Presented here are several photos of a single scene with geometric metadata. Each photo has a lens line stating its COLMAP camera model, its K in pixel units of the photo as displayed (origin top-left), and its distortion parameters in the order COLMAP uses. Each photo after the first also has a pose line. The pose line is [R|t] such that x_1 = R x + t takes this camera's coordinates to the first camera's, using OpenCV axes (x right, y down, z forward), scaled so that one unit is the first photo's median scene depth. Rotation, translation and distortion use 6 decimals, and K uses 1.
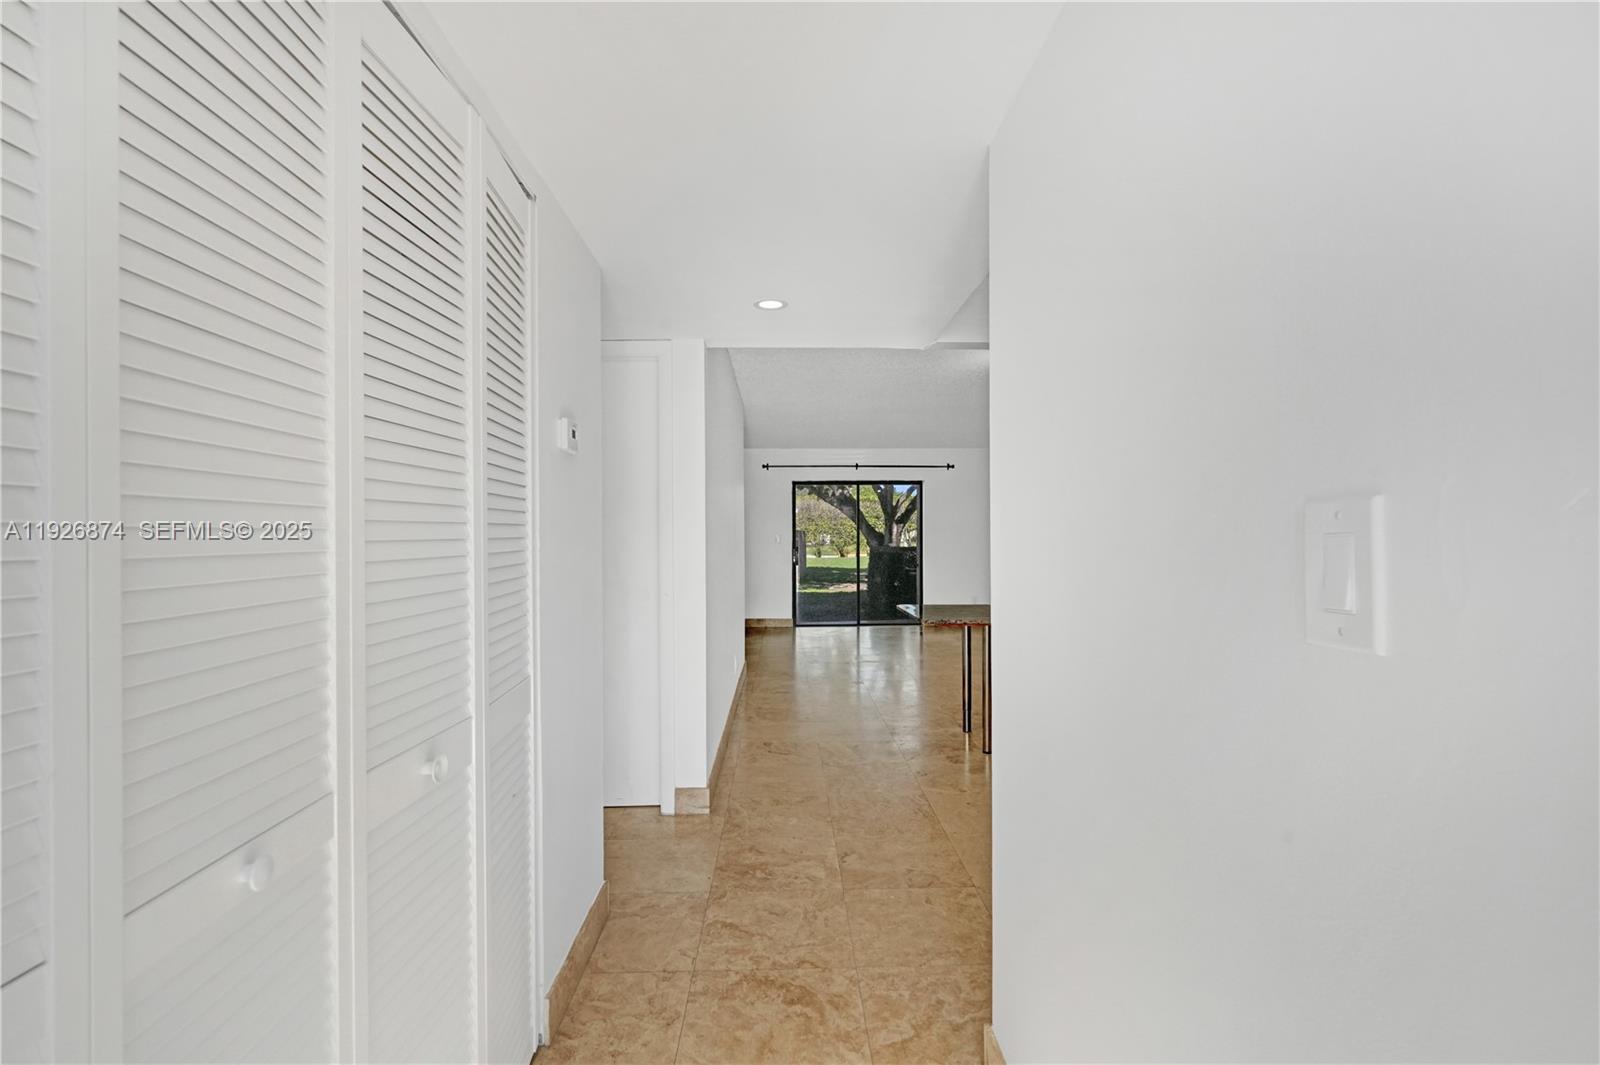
lens RADIAL K [[724.3, 0, 800.9], [0, 724.3, 545.3], [0, 0, 1]] dist [-0.010555, 0.000707]
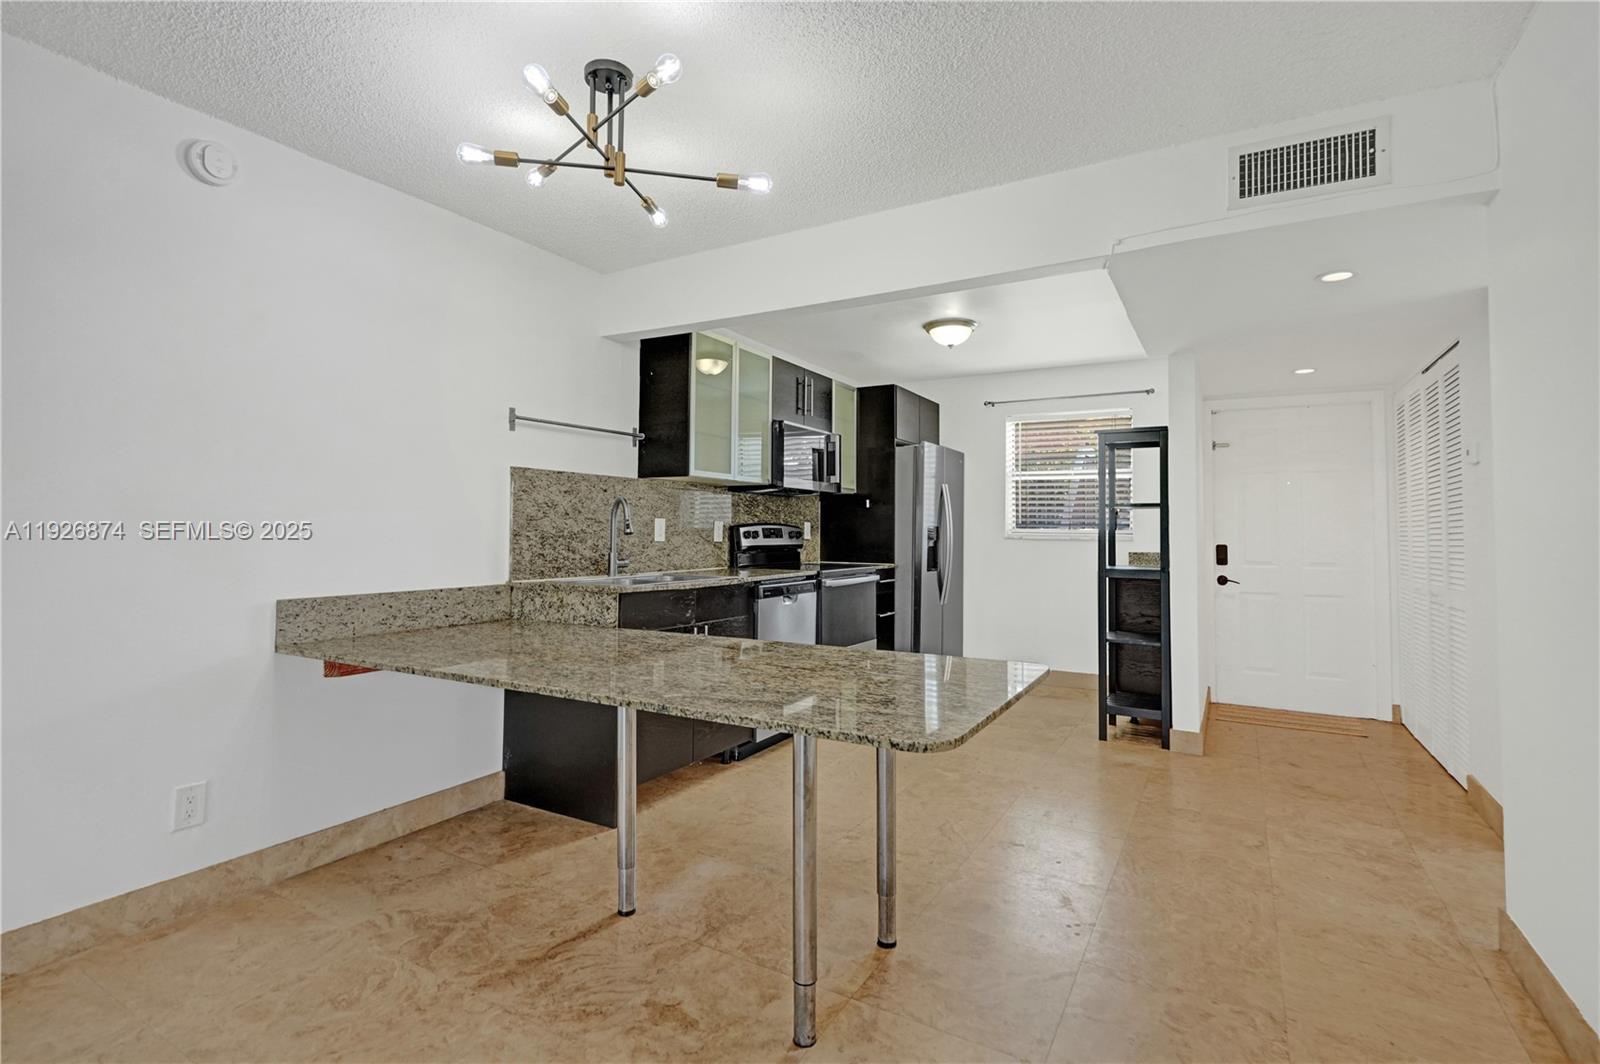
lens RADIAL K [[752.8, 0, 798.4], [0, 752.8, 502.6], [0, 0, 1]] dist [-0.000830, 0.000105]
pose [[-0.852803, 0.014698, 0.522026, 0.015144], [0.000741, 0.999637, -0.026935, -0.000582], [-0.522233, -0.022584, -0.852504, 0.610274]]
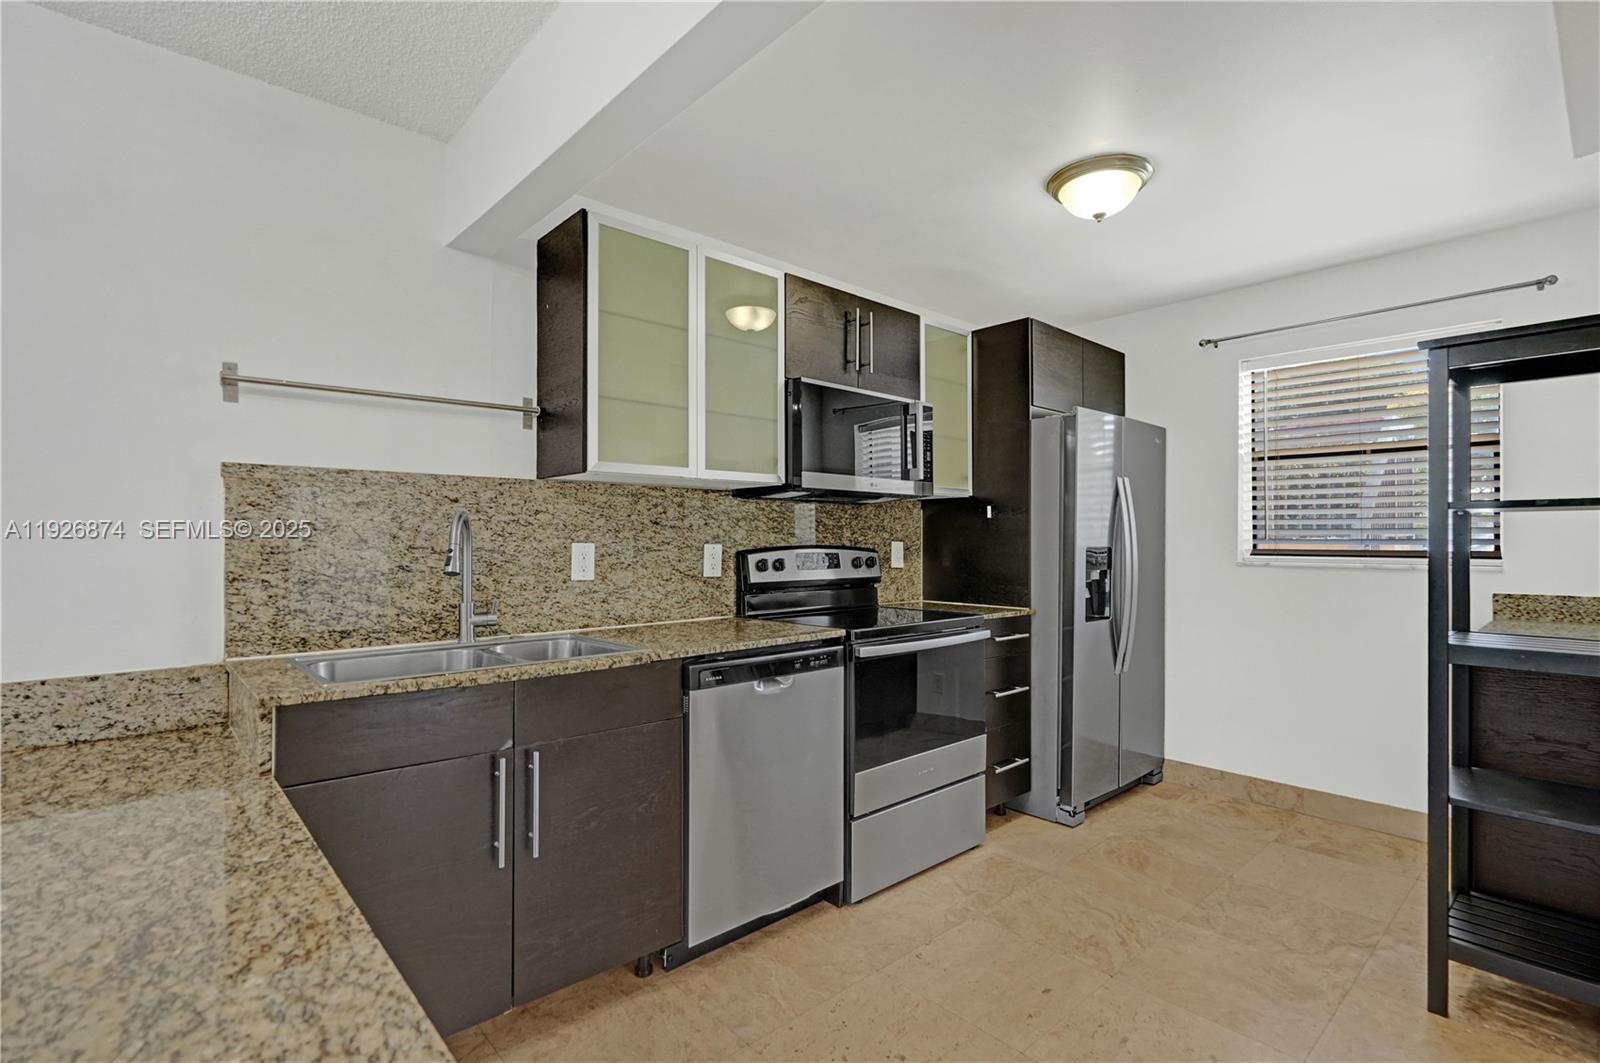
lens RADIAL K [[751.5, 0, 805.7], [0, 751.5, 537.7], [0, 0, 1]] dist [-0.000533, -0.000166]
pose [[-0.657390, 0.006397, 0.753523, 0.051678], [0.013158, 0.999909, 0.002991, -0.004766], [-0.753436, 0.011881, -0.657414, 0.411203]]
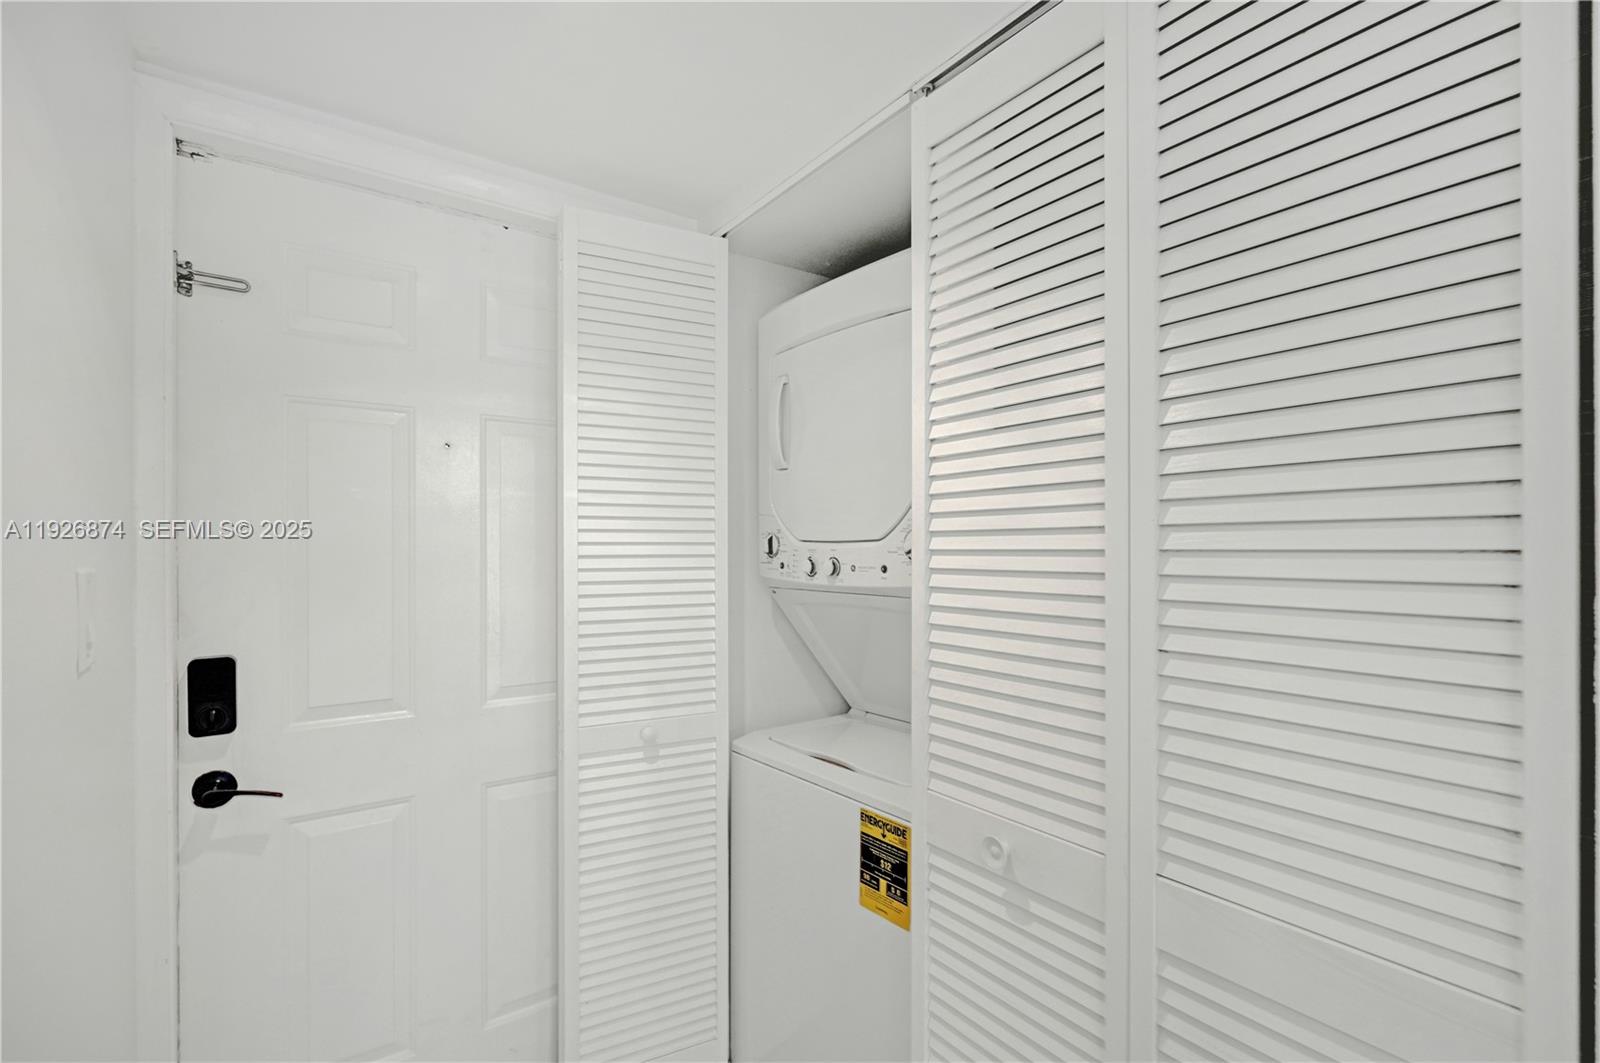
lens RADIAL K [[742.3, 0, 803.1], [0, 742.3, 542.2], [0, 0, 1]] dist [0.000812, 0.000116]
pose [[-0.837182, -0.001131, -0.546923, 0.021487], [-0.008334, 0.999908, 0.010690, -0.008638], [0.546860, 0.013507, -0.837115, 0.187618]]
